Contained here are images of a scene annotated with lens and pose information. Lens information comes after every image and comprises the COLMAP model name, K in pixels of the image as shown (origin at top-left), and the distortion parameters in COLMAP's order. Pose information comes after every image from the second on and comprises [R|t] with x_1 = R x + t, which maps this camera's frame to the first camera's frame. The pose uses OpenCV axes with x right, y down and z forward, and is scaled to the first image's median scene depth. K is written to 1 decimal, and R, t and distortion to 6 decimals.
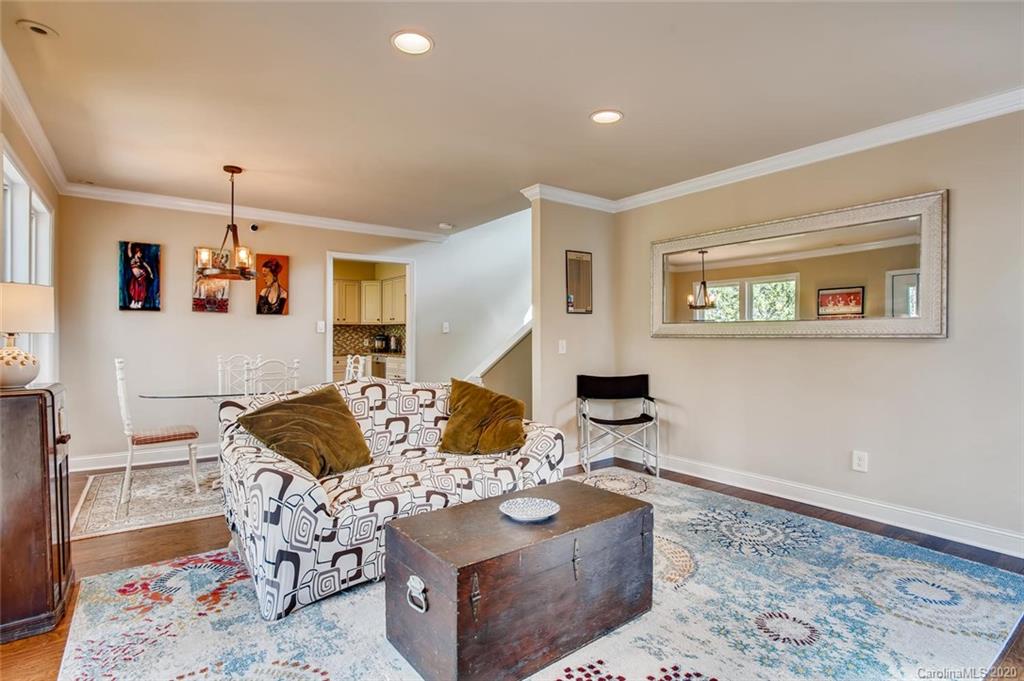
lens RADIAL K [[502.9, 0, 506.1], [0, 502.9, 342.6], [0, 0, 1]] dist [-0.038084, 0.020990]
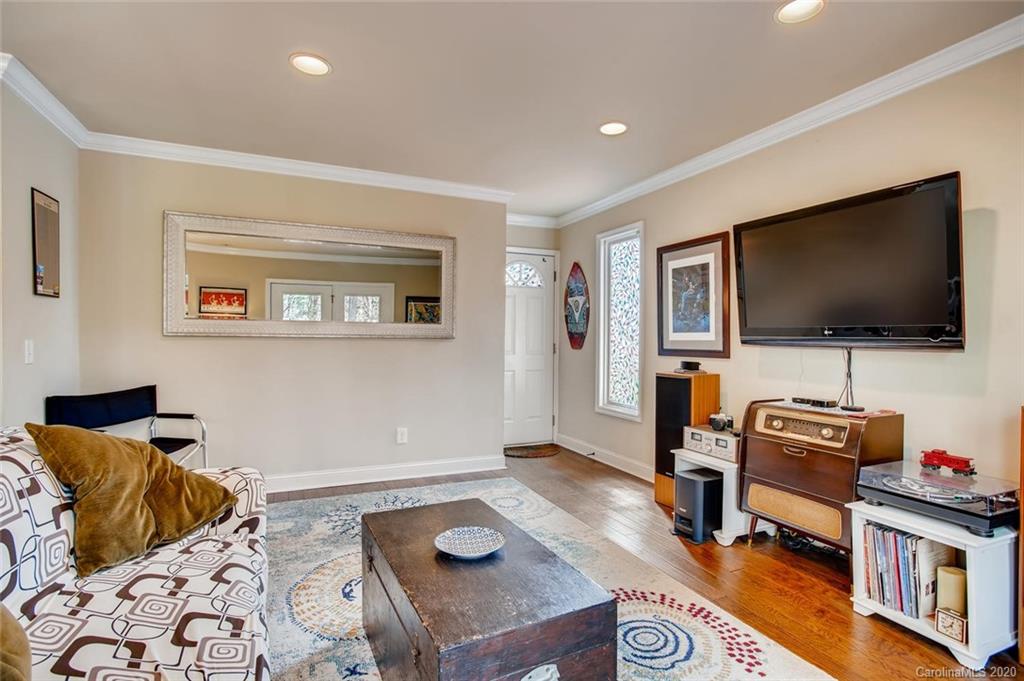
lens RADIAL K [[502.9, 0, 506.1], [0, 502.9, 342.6], [0, 0, 1]] dist [-0.038084, 0.020990]
pose [[0.201866, -0.008101, 0.979380, -0.335961], [0.002193, 0.999967, 0.007819, -0.005349], [-0.979411, 0.000569, 0.201877, 0.333808]]
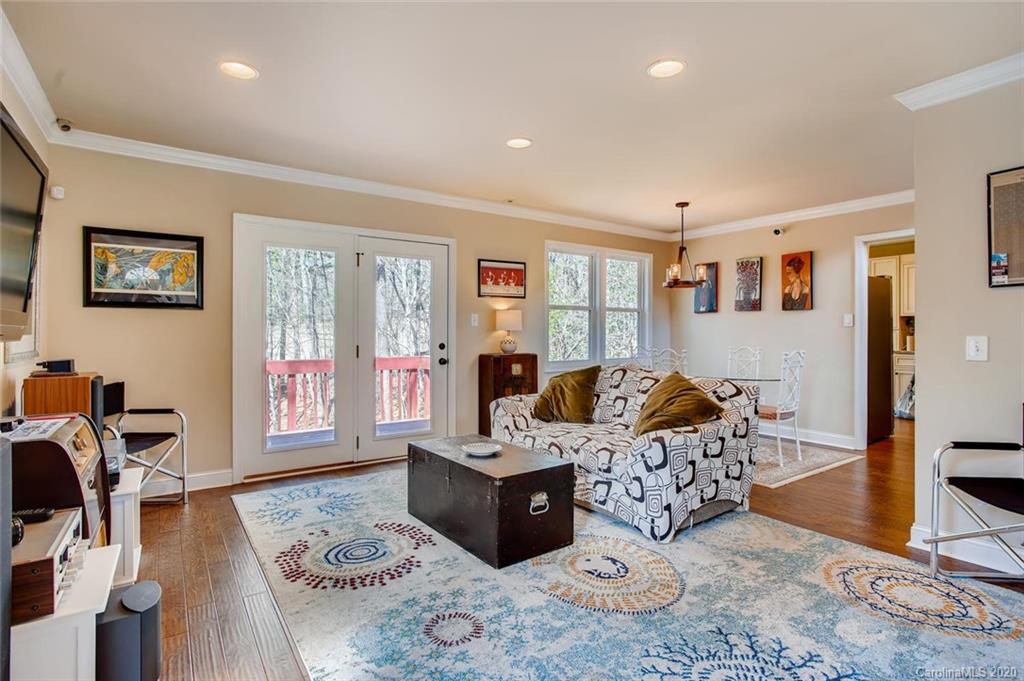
lens RADIAL K [[499.7, 0, 512.8], [0, 499.7, 335.6], [0, 0, 1]] dist [-0.039389, 0.021016]
pose [[-0.001629, 0.005873, -0.999981, 0.655974], [-0.009634, 0.999936, 0.005888, -0.003620], [0.999952, 0.009644, -0.001572, 0.474253]]
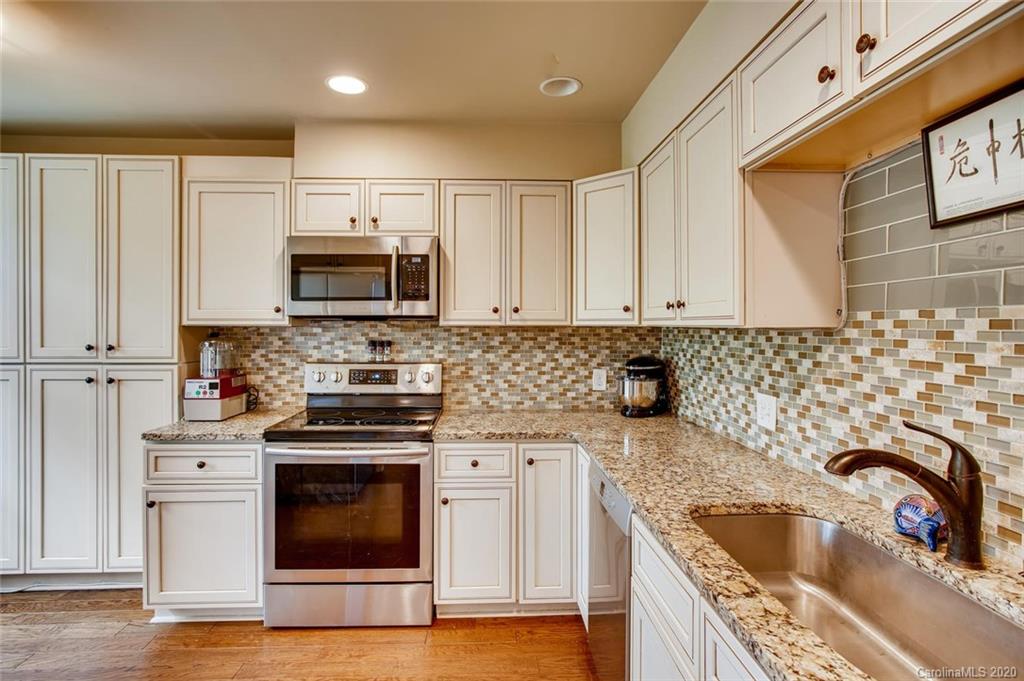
lens RADIAL K [[516.9, 0, 508.4], [0, 516.9, 324.6], [0, 0, 1]] dist [-0.043019, 0.026552]
pose [[0.846256, -0.001085, -0.532776, -0.318849], [-0.005949, 0.999916, -0.011485, -0.068712], [0.532744, 0.012889, 0.846178, 1.454702]]
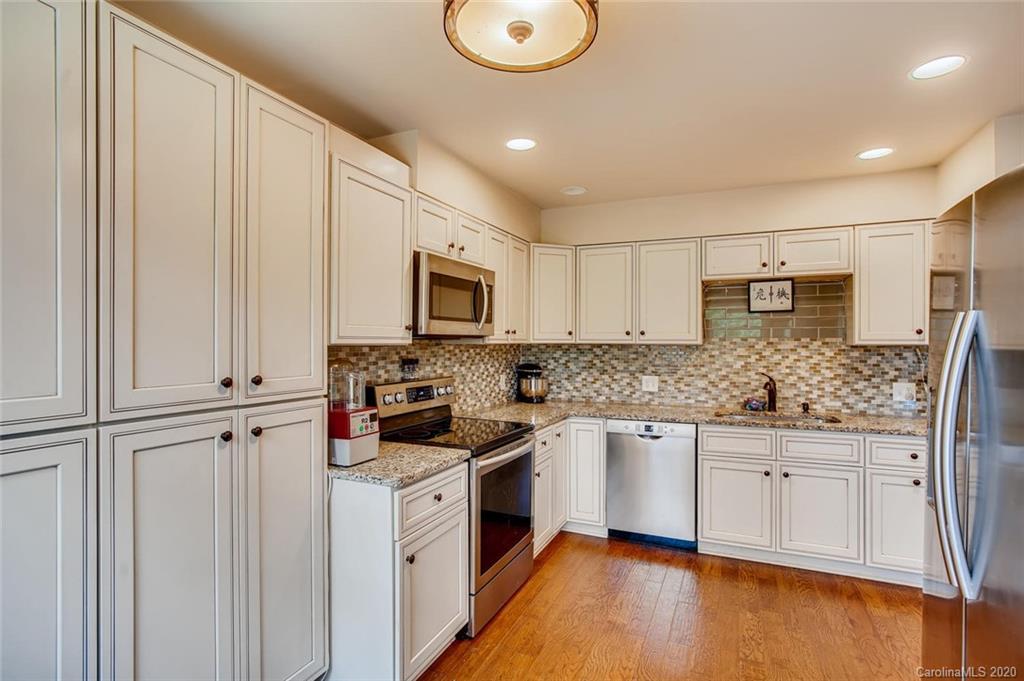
lens RADIAL K [[508.4, 0, 514.6], [0, 508.4, 341.7], [0, 0, 1]] dist [-0.044442, 0.021917]
pose [[0.852962, -0.000195, 0.521972, -1.097330], [0.005210, 0.999953, -0.008139, -0.071199], [-0.521946, 0.009662, 0.852924, 1.276108]]
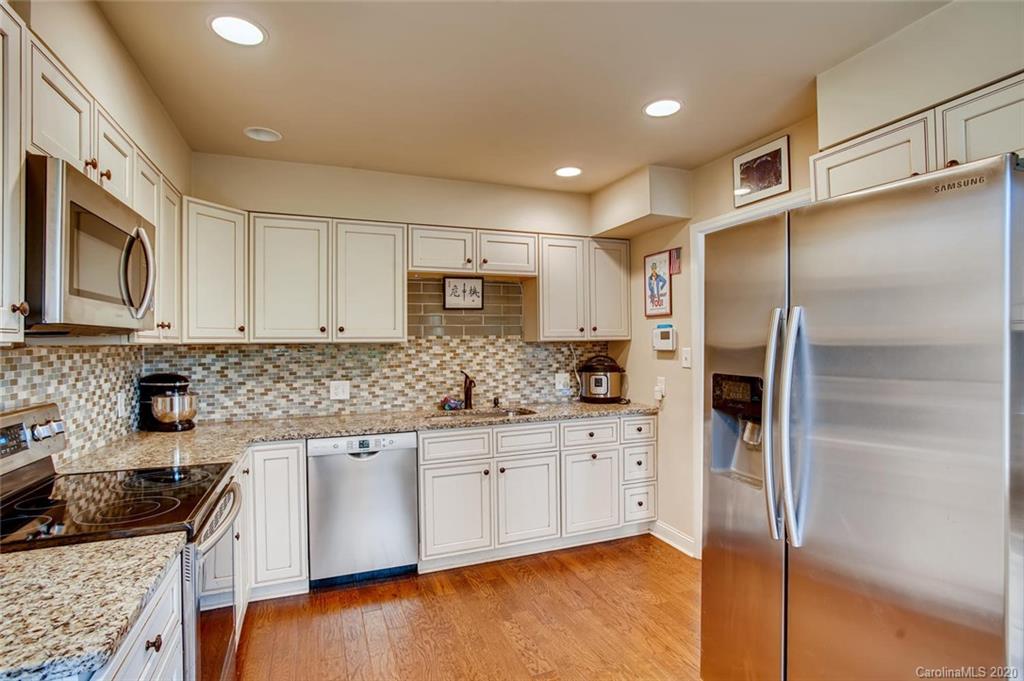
lens RADIAL K [[508.4, 0, 514.6], [0, 508.4, 341.7], [0, 0, 1]] dist [-0.044442, 0.021917]
pose [[0.220807, -0.003273, 0.975312, -1.101968], [0.020020, 0.999799, -0.001177, -0.068889], [-0.975112, 0.019786, 0.220828, 1.513082]]
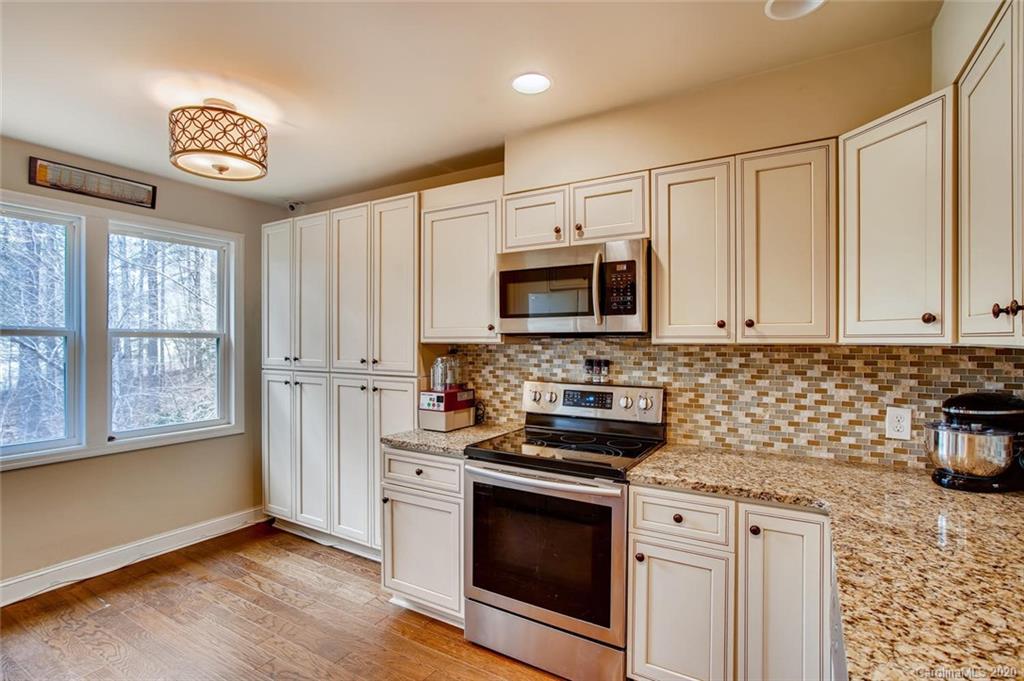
lens RADIAL K [[502.9, 0, 506.1], [0, 502.9, 342.6], [0, 0, 1]] dist [-0.038084, 0.020990]
pose [[0.403653, 0.002824, -0.914908, -0.315254], [-0.009431, 0.999955, -0.001074, -0.073576], [0.914863, 0.009062, 0.403662, 1.602174]]
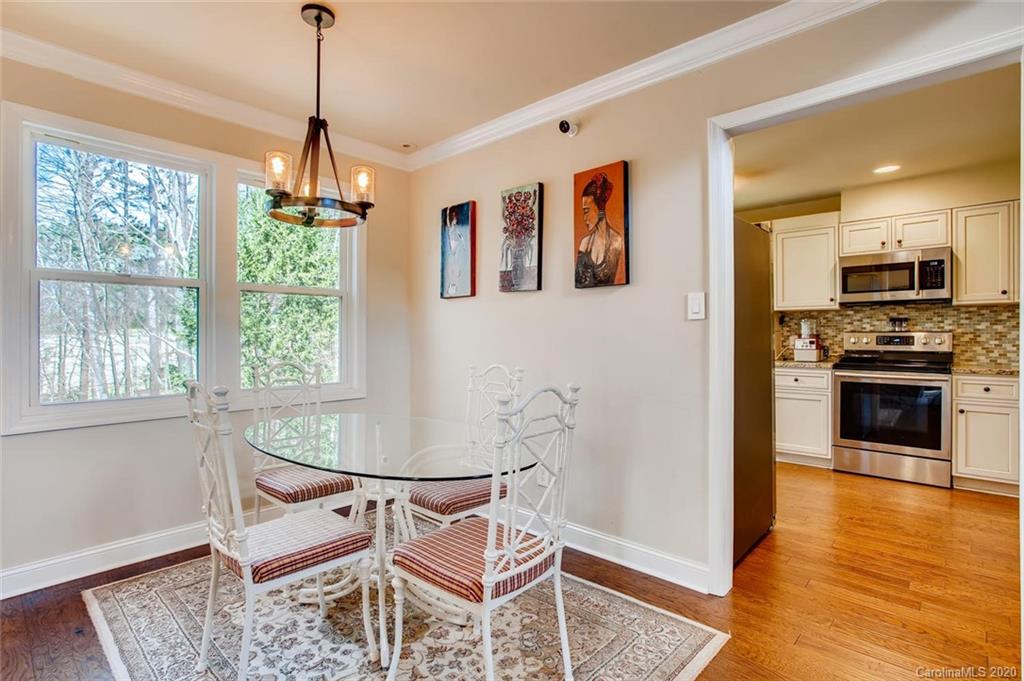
lens RADIAL K [[499.7, 0, 512.8], [0, 499.7, 335.6], [0, 0, 1]] dist [-0.039389, 0.021016]
pose [[0.212208, -0.001901, -0.977223, 0.000500], [-0.007992, 0.999961, -0.003681, -0.005420], [0.977192, 0.008591, 0.212185, 0.937834]]
